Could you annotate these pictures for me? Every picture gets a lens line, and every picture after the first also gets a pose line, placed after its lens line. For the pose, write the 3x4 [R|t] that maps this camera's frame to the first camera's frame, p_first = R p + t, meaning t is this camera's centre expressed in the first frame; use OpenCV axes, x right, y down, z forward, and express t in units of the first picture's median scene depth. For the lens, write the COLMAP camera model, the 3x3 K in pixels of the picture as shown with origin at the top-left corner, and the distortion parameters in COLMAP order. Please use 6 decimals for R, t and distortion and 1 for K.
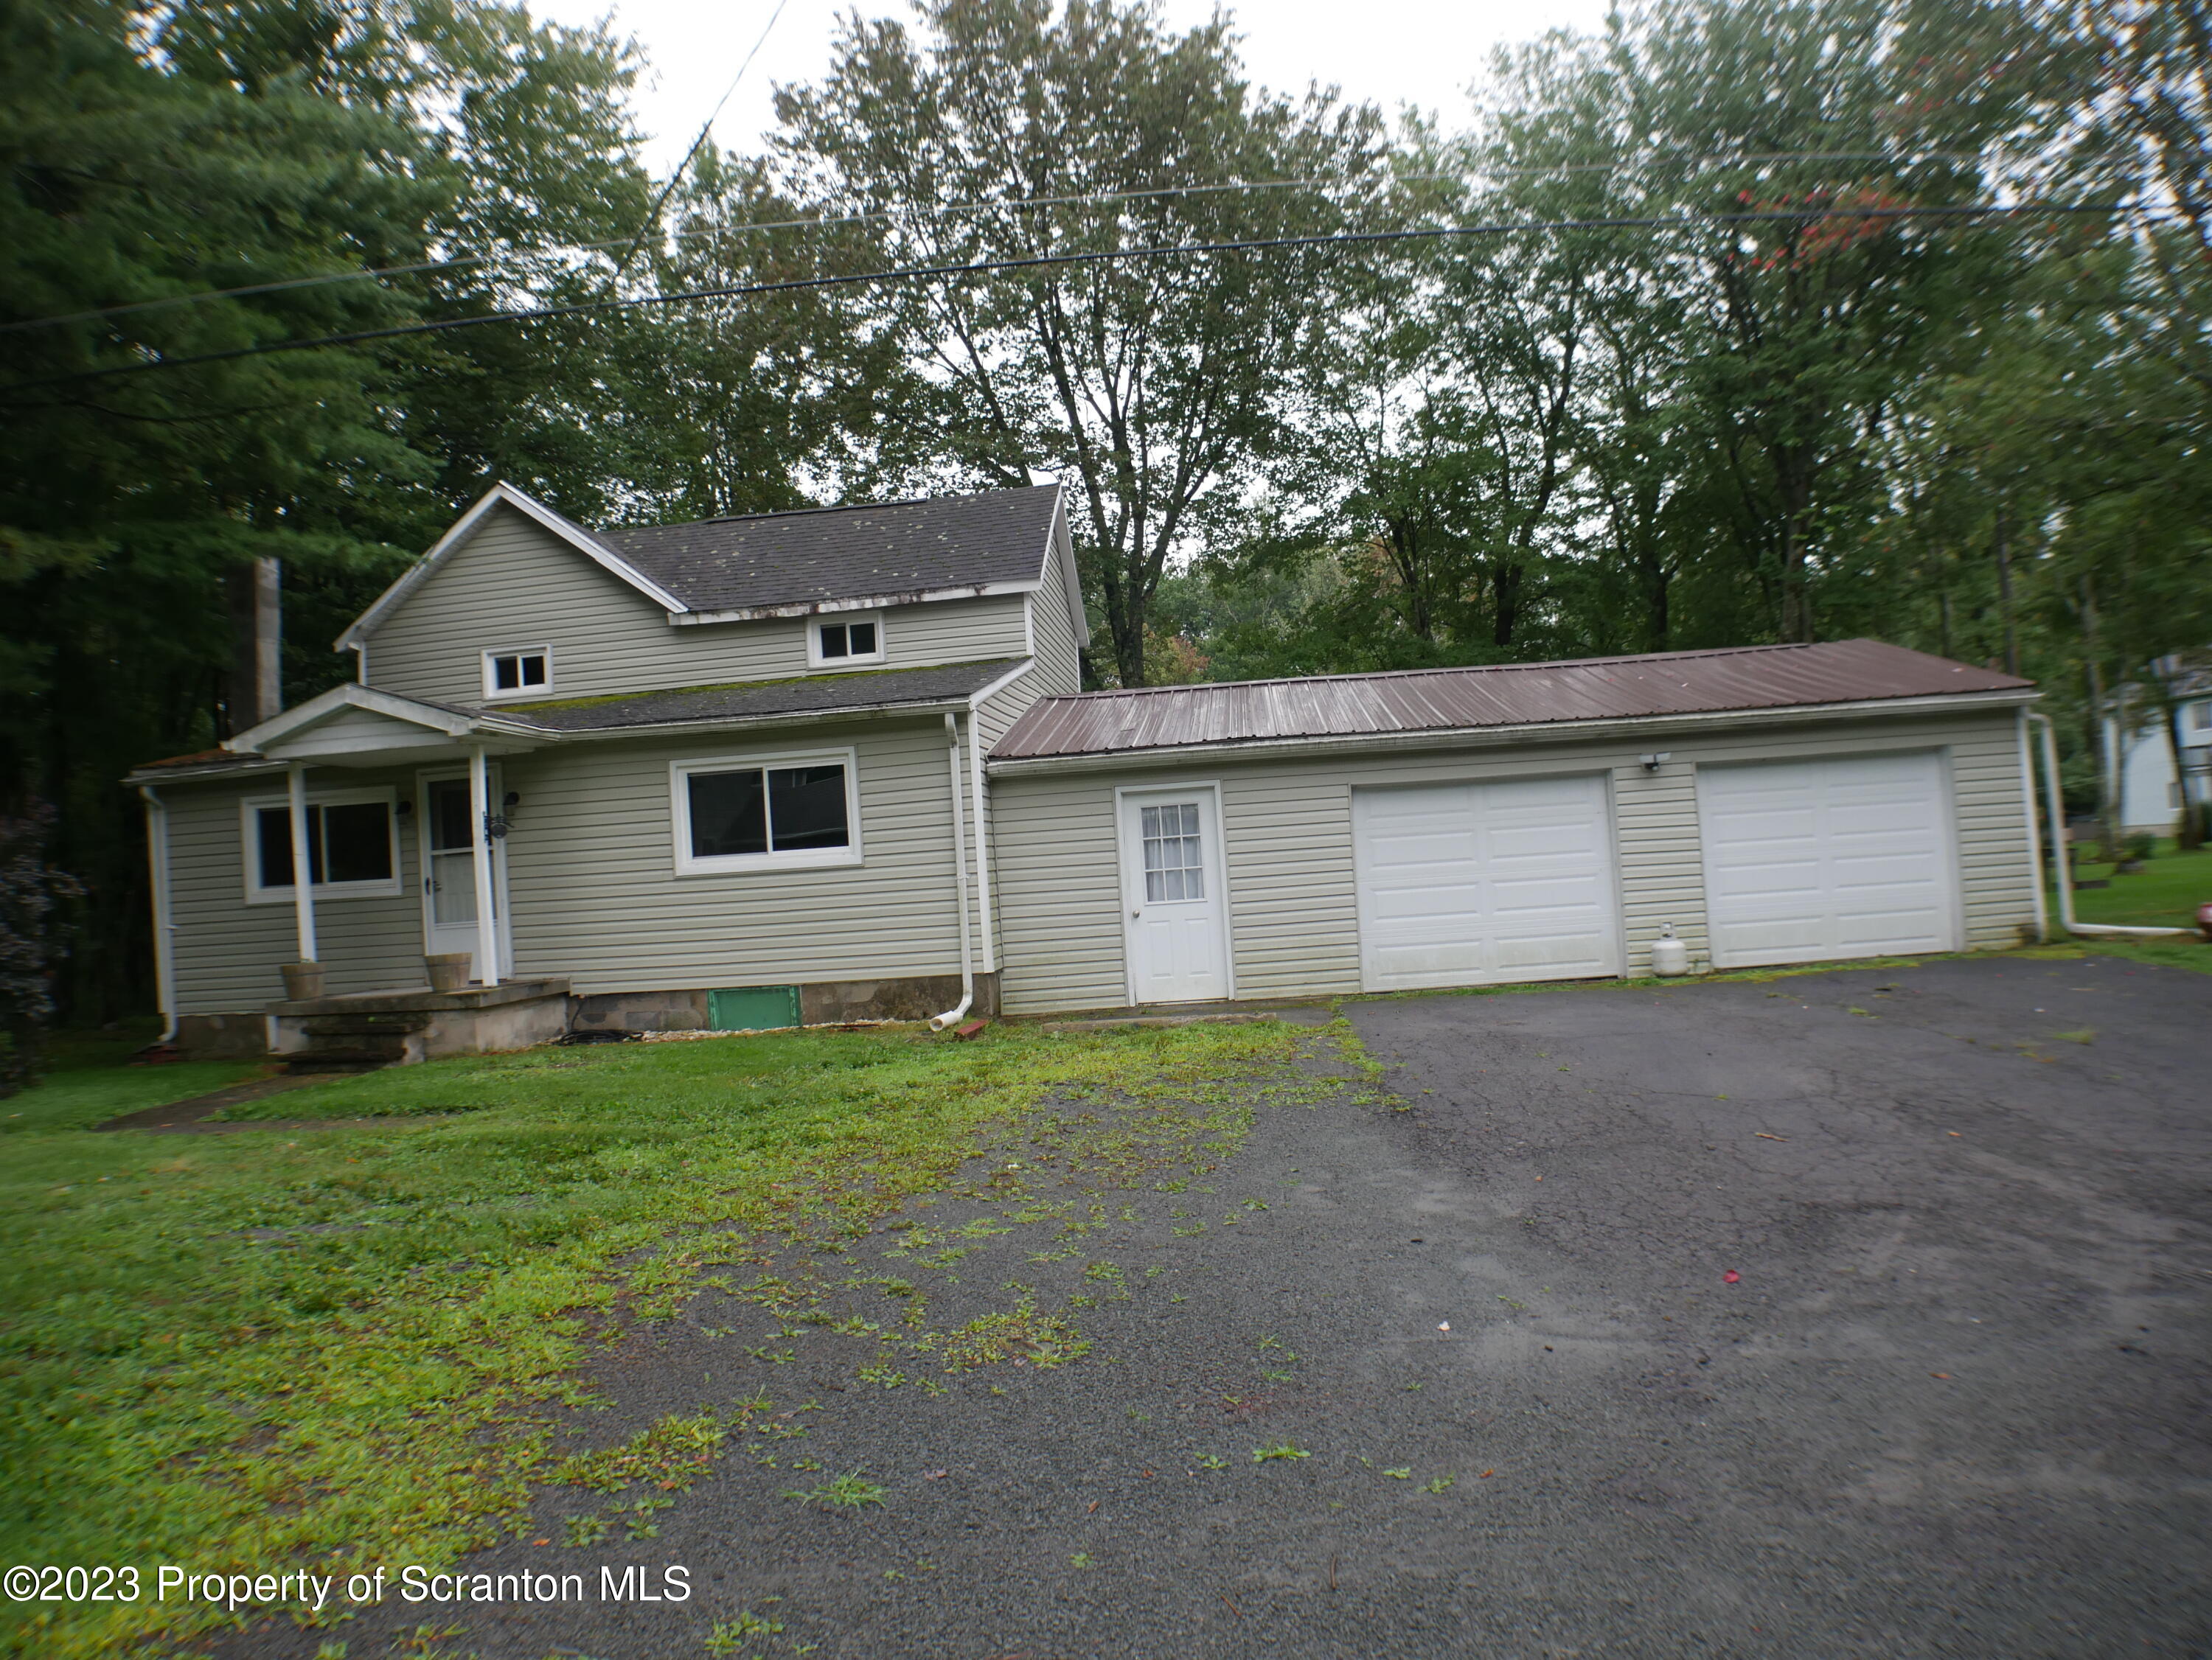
lens RADIAL K [[1458.7, 0, 1099.5], [0, 1458.7, 837.0], [0, 0, 1]] dist [-0.145690, 0.032965]
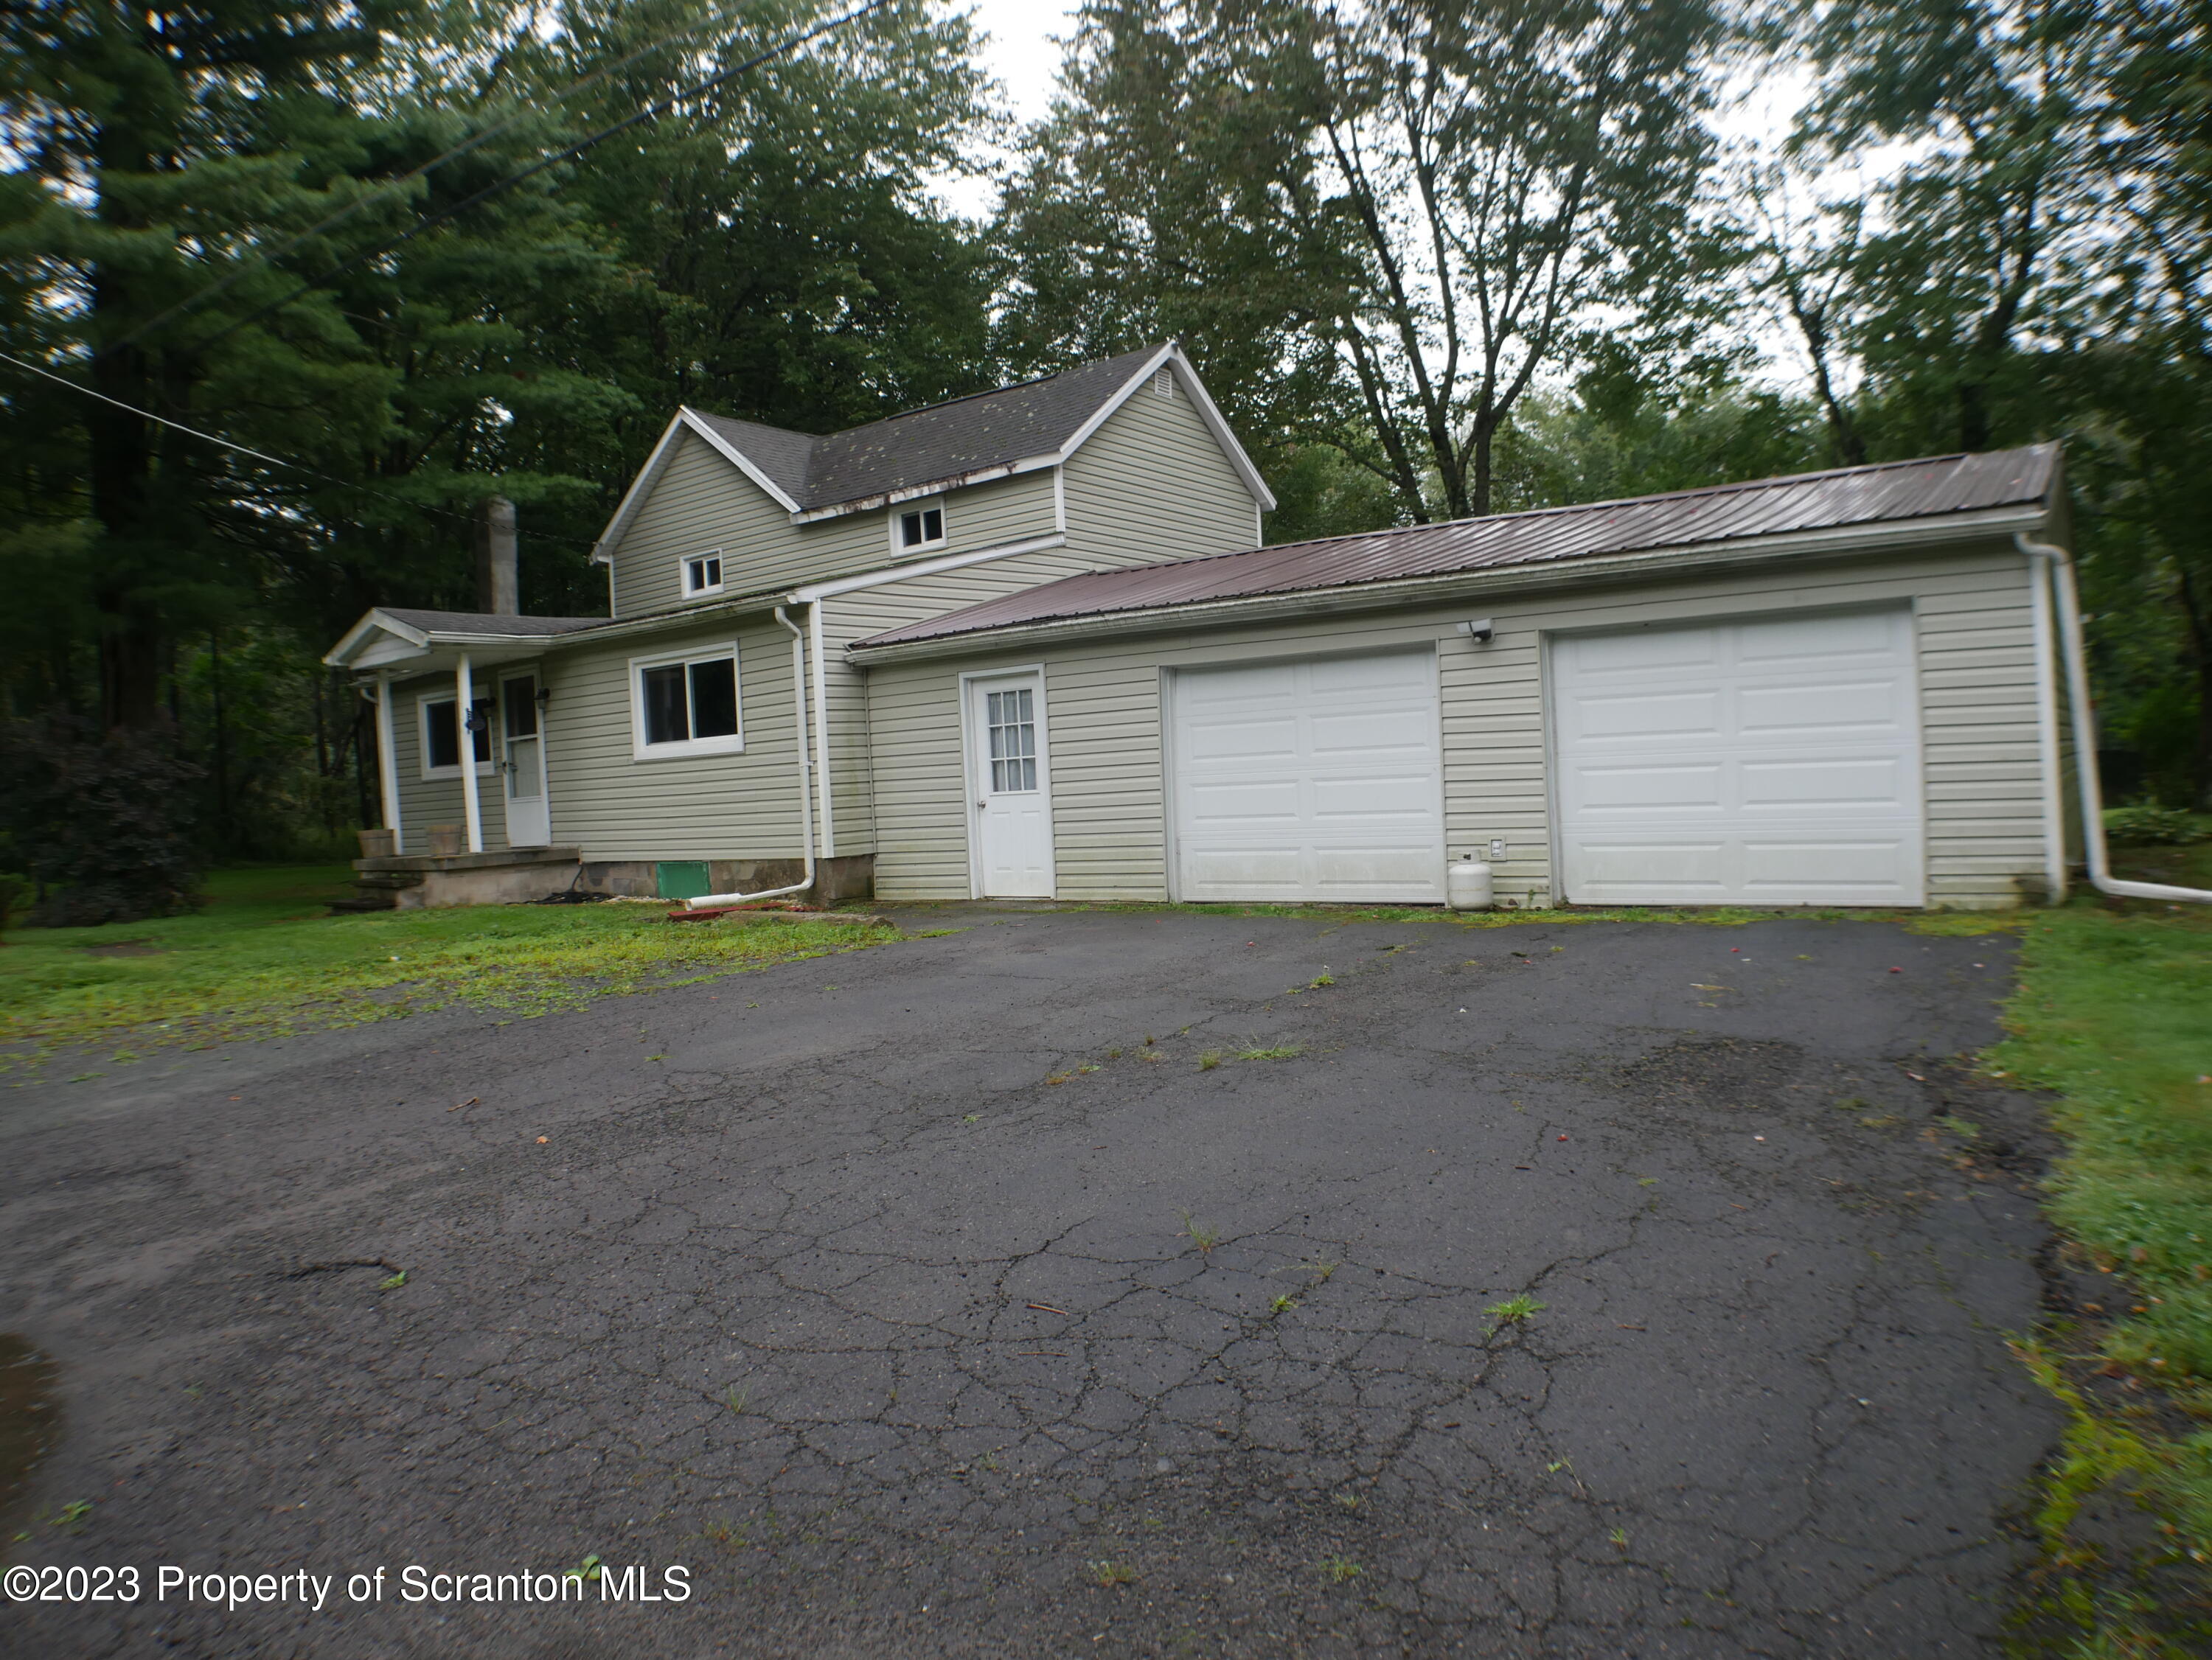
lens RADIAL K [[1458.7, 0, 1099.5], [0, 1458.7, 837.0], [0, 0, 1]] dist [-0.145690, 0.032965]
pose [[0.859508, 0.040907, -0.509483, 0.595944], [0.007973, 0.995598, 0.093389, -0.015523], [0.511061, -0.084331, 0.855398, 0.215712]]
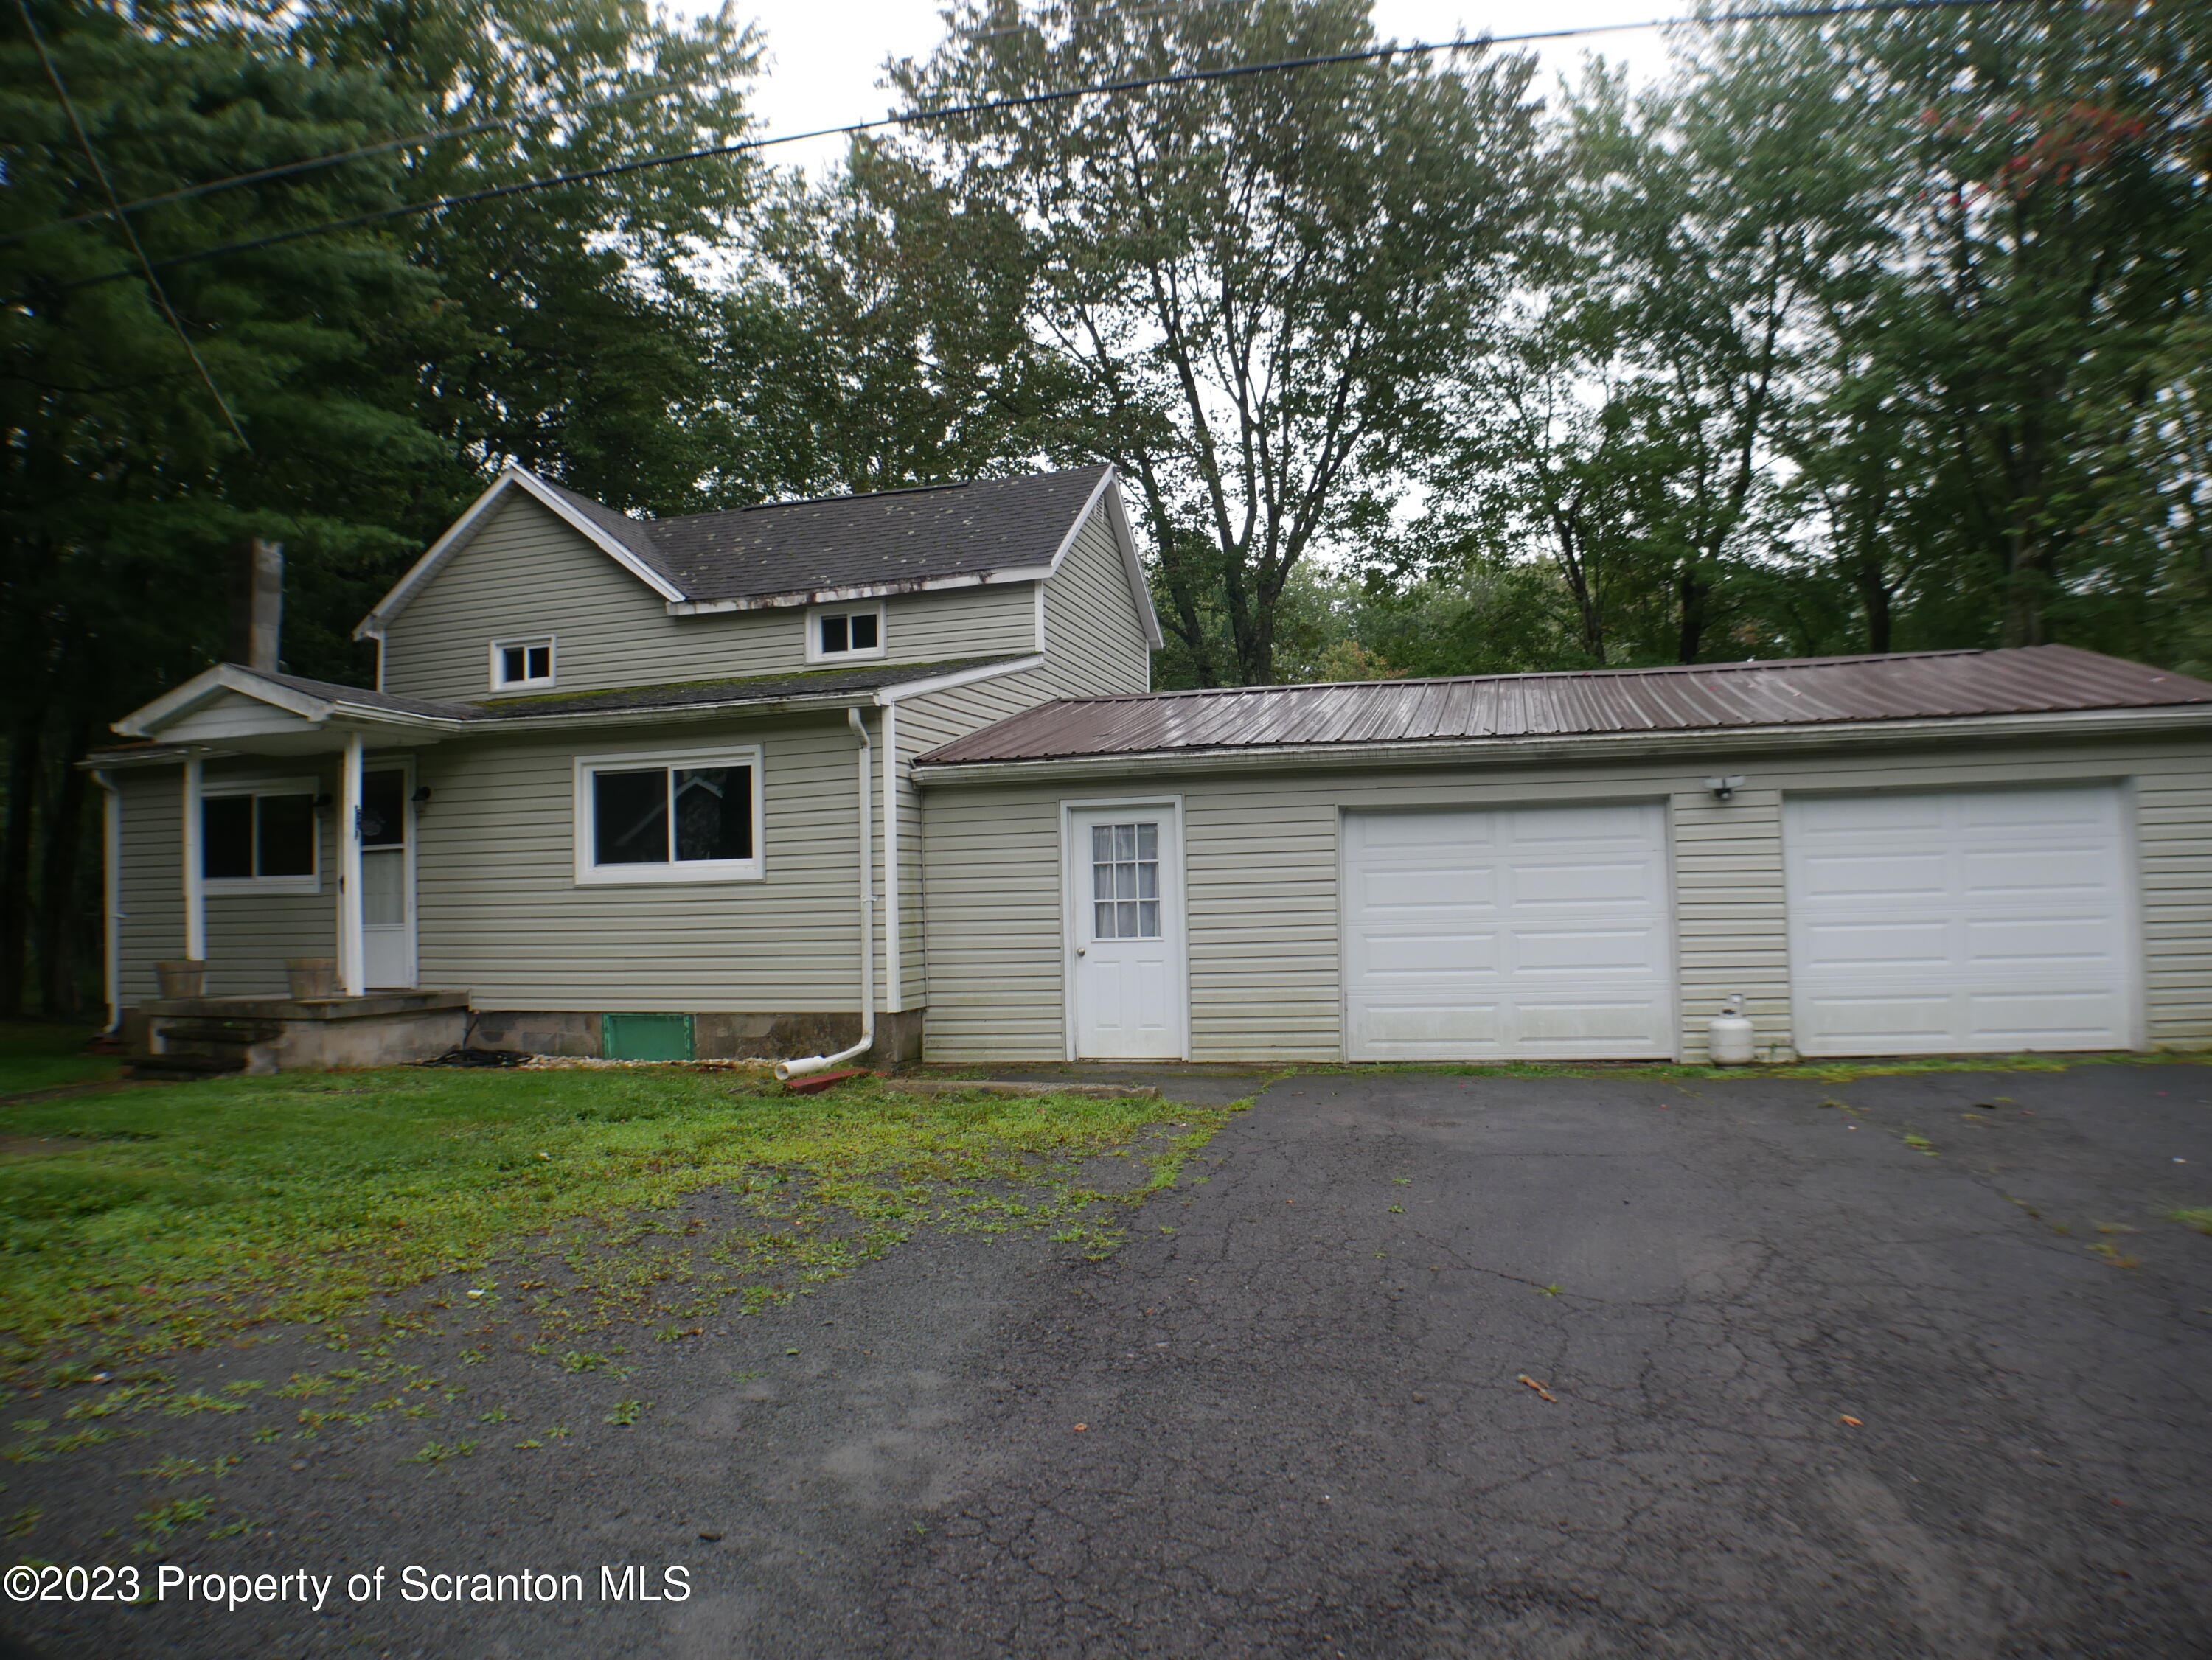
lens RADIAL K [[1458.7, 0, 1099.5], [0, 1458.7, 837.0], [0, 0, 1]] dist [-0.145690, 0.032965]
pose [[0.983944, 0.033440, -0.175319, 0.184246], [-0.036219, 0.999264, -0.012675, -0.003194], [0.174766, 0.018821, 0.984430, 0.174916]]
